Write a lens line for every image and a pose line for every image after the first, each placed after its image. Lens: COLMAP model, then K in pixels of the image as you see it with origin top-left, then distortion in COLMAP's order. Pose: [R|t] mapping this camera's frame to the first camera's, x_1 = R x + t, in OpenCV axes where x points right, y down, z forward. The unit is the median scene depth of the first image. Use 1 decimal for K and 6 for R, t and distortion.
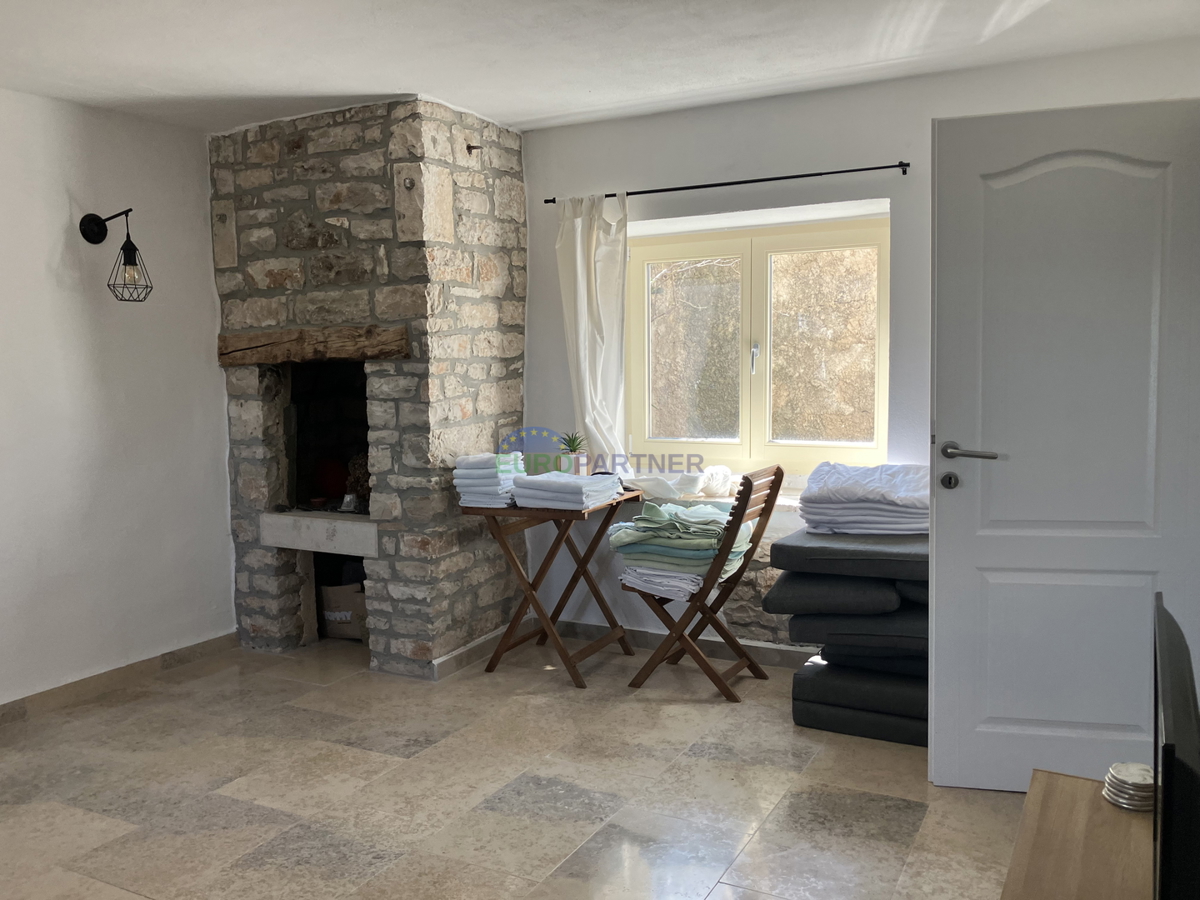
lens RADIAL K [[991.8, 0, 625.0], [0, 991.8, 469.5], [0, 0, 1]] dist [0.089544, -0.223907]
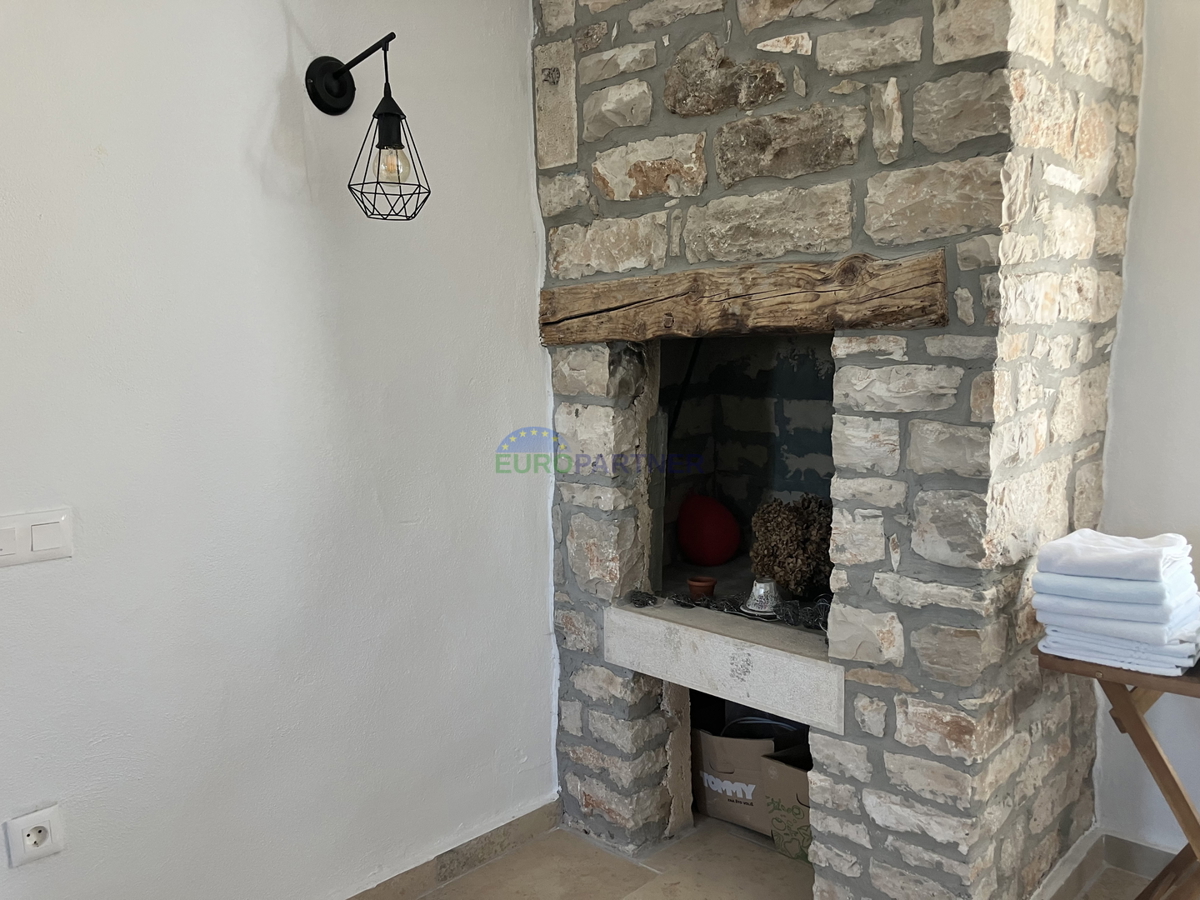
lens RADIAL K [[991.8, 0, 625.0], [0, 991.8, 469.5], [0, 0, 1]] dist [0.089544, -0.223907]
pose [[0.965343, 0.028976, -0.259371, -0.224894], [-0.021461, 0.999265, 0.031757, -0.054655], [0.260101, -0.025090, 0.965255, 0.494958]]
